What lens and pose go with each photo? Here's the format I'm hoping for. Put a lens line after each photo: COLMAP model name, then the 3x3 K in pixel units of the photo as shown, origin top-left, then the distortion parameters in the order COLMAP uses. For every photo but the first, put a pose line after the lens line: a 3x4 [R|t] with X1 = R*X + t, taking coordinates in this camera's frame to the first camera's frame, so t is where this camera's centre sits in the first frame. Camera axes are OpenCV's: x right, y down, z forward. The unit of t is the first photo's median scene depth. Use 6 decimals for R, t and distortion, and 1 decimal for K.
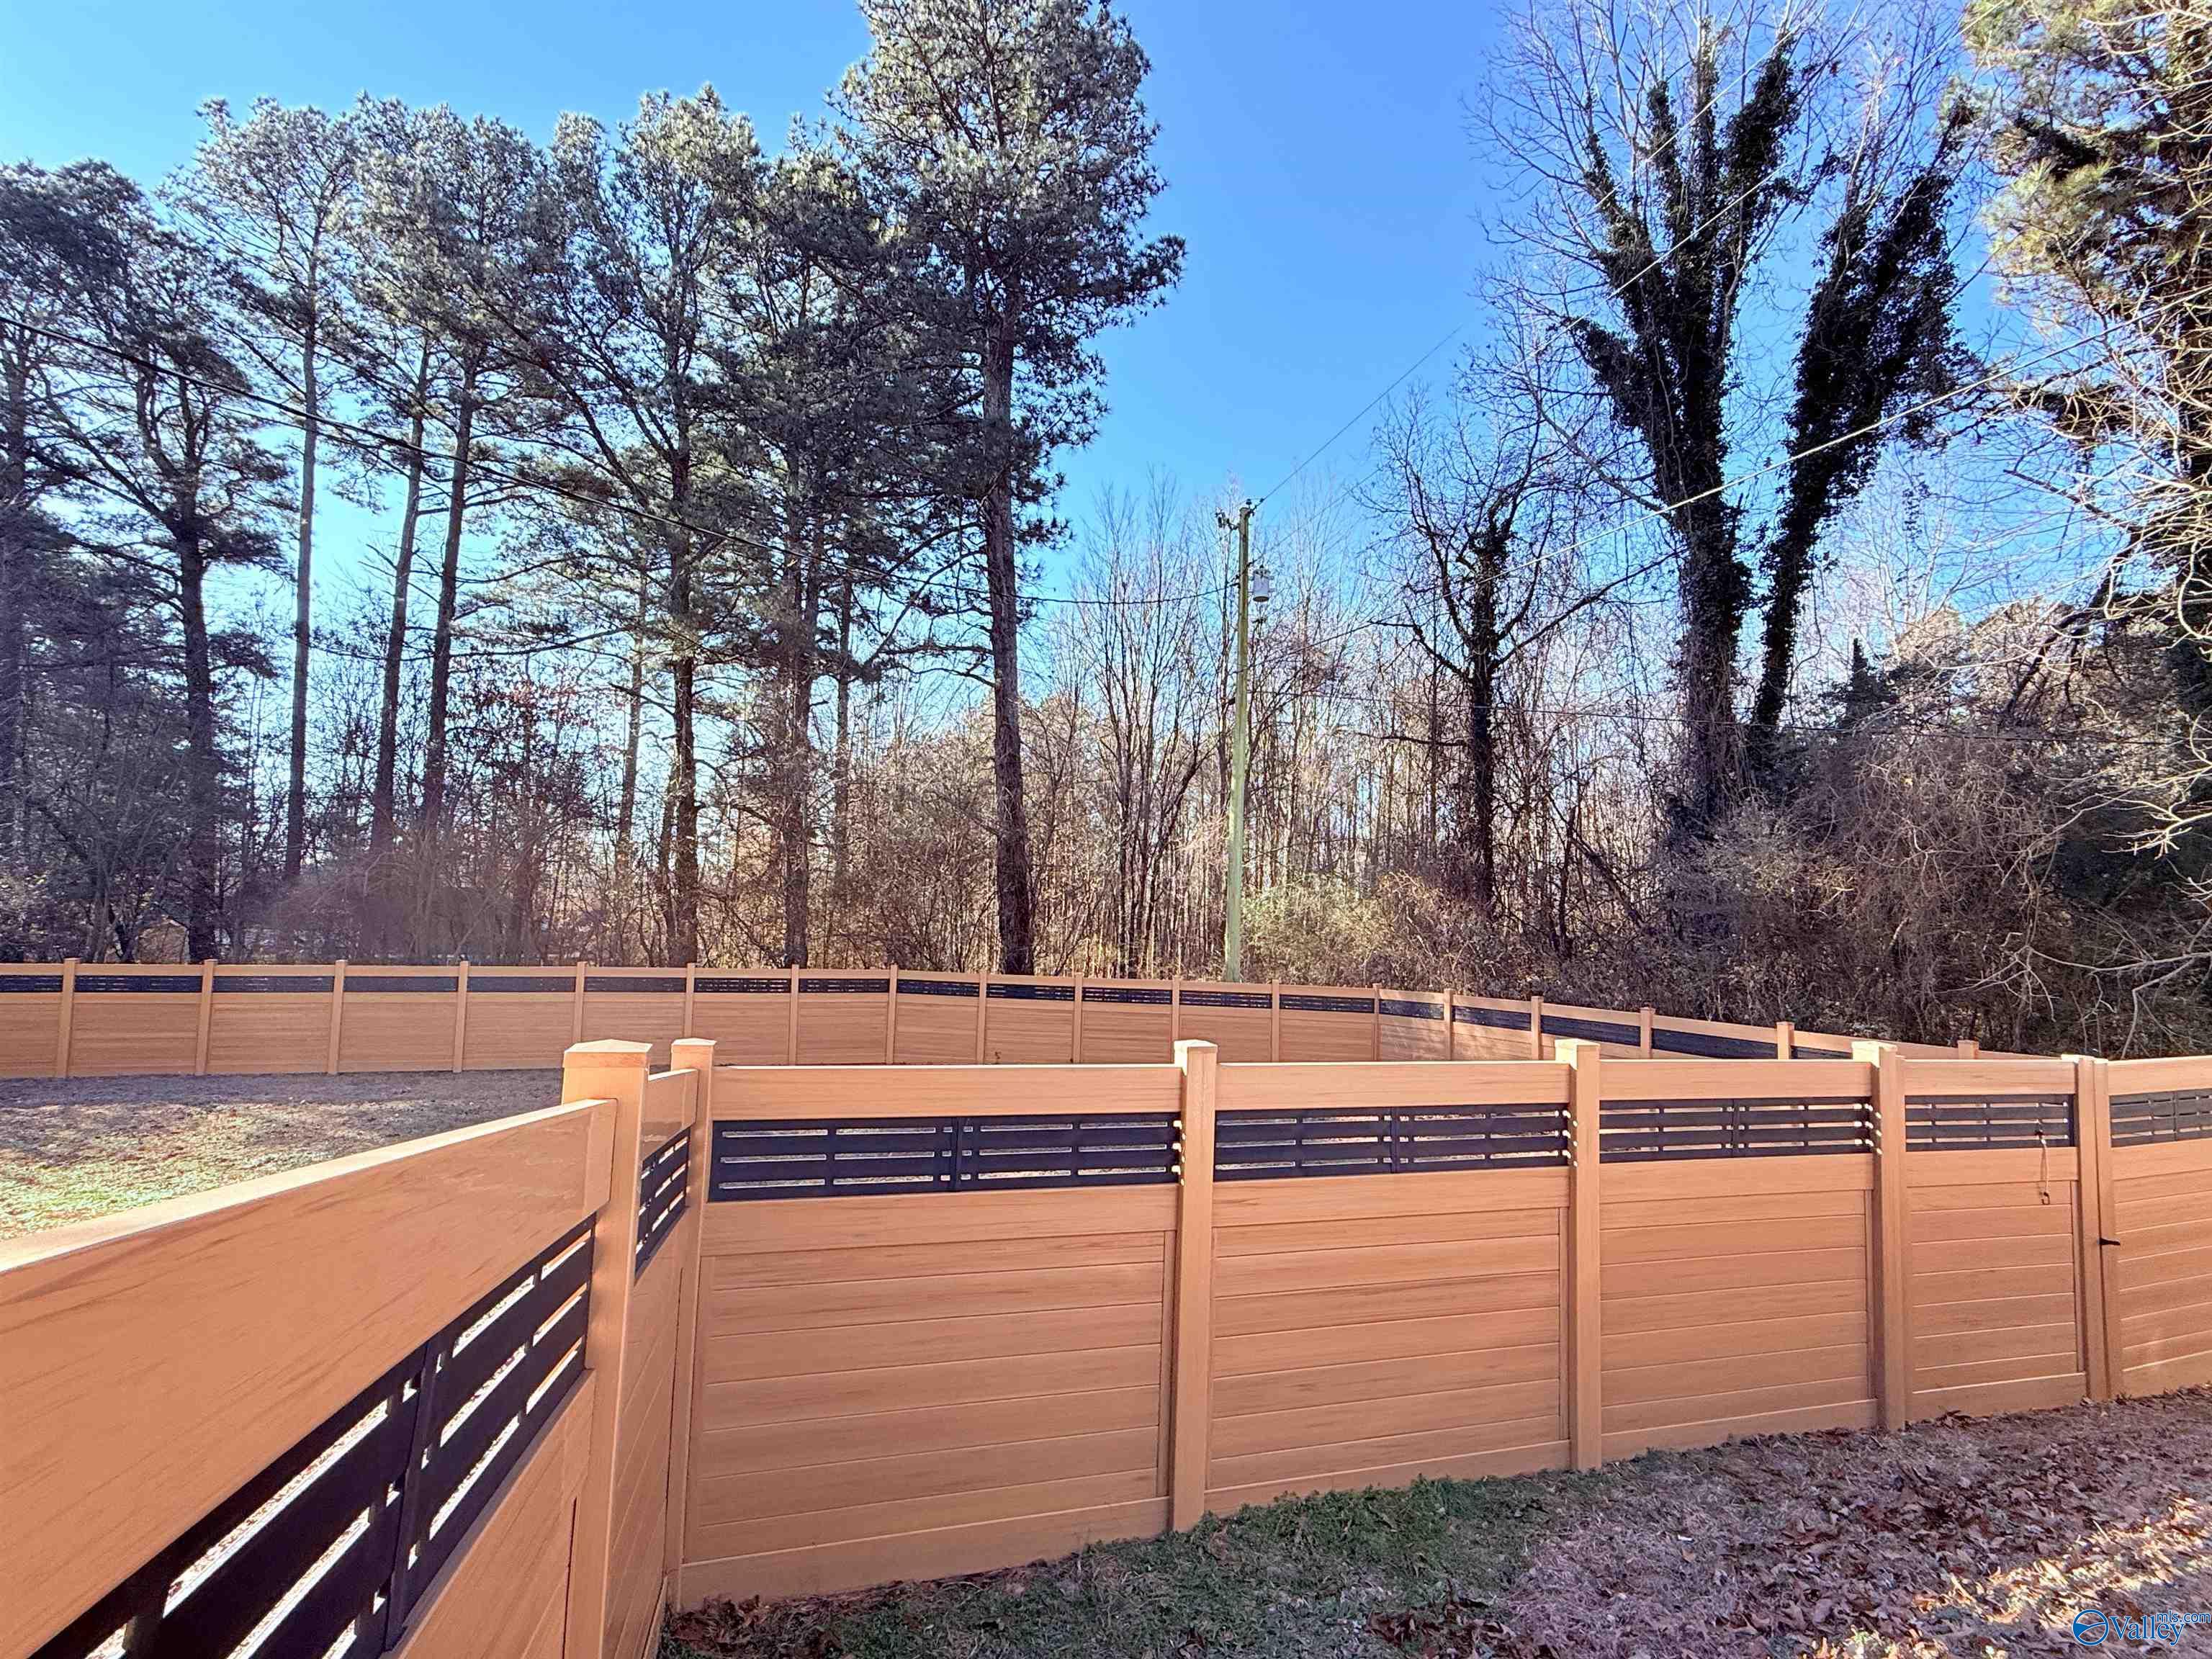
lens RADIAL K [[1020.0, 0, 1097.3], [0, 1020.0, 834.2], [0, 0, 1]] dist [0.001029, 0.000785]
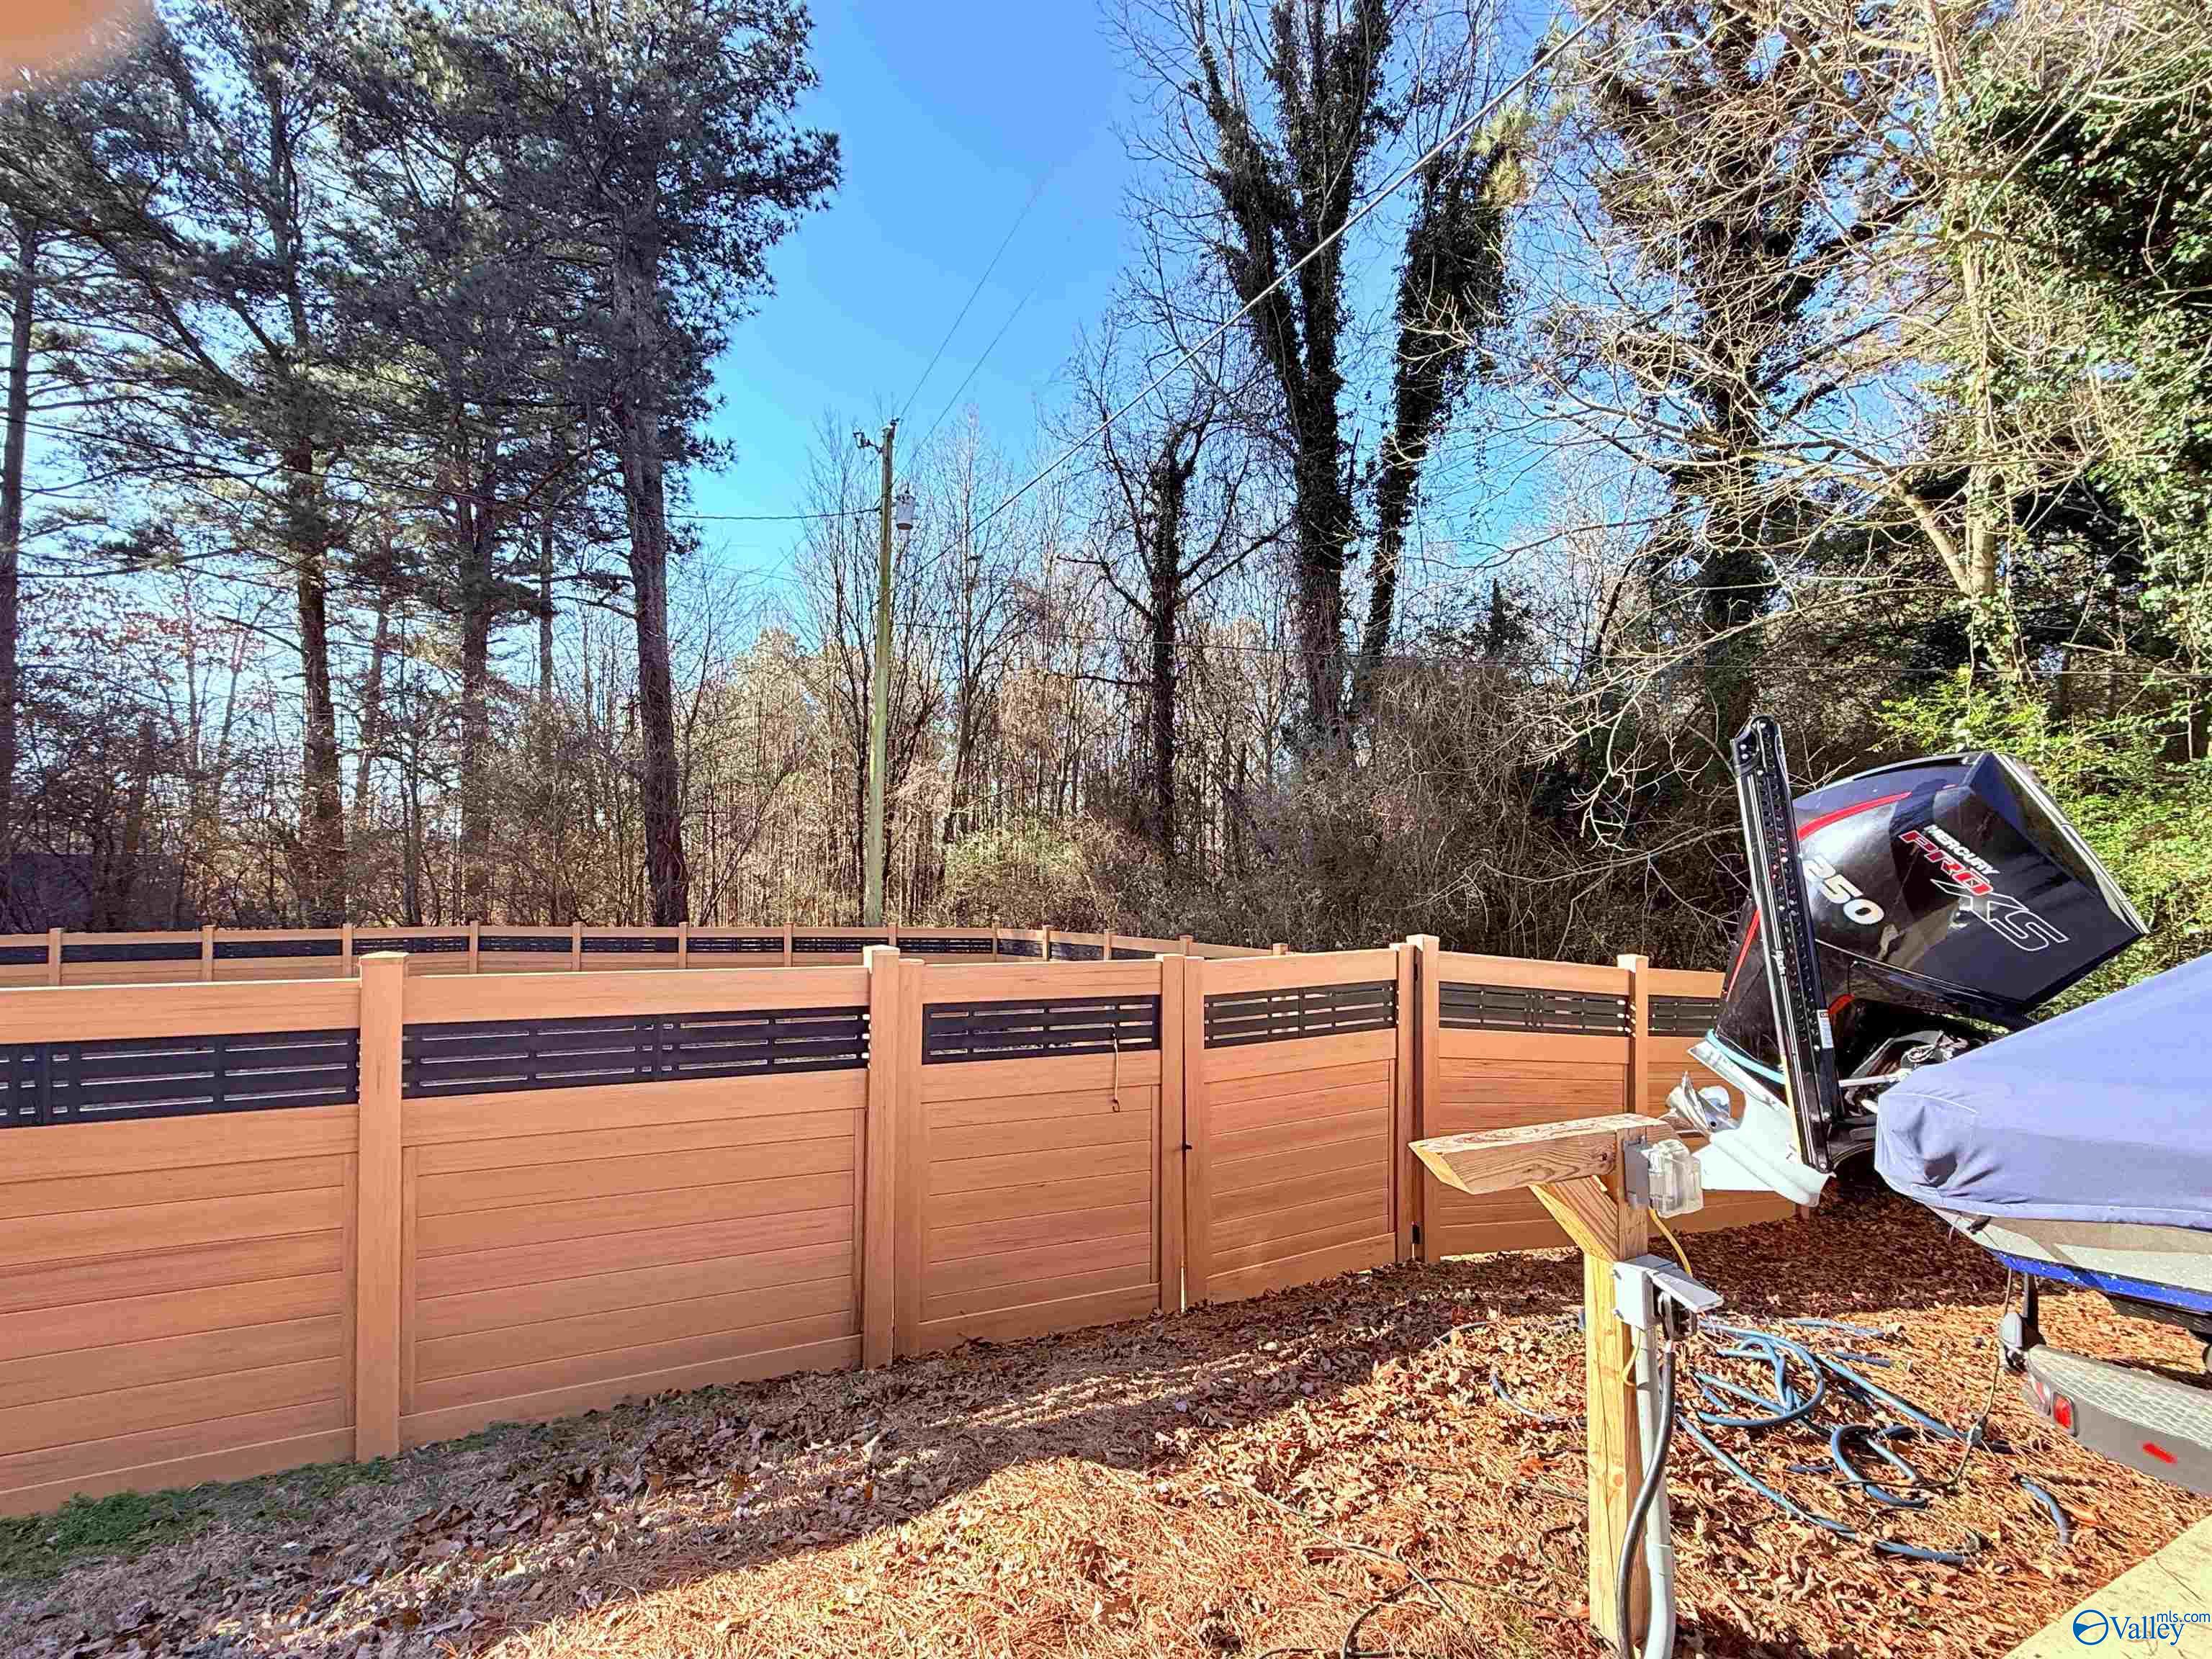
lens RADIAL K [[1020.0, 0, 1097.3], [0, 1020.0, 834.2], [0, 0, 1]] dist [0.001029, 0.000785]
pose [[0.989081, -0.019684, 0.146050, 0.182455], [0.013180, 0.998883, 0.045367, 0.014709], [-0.146780, -0.042946, 0.988236, 0.019133]]
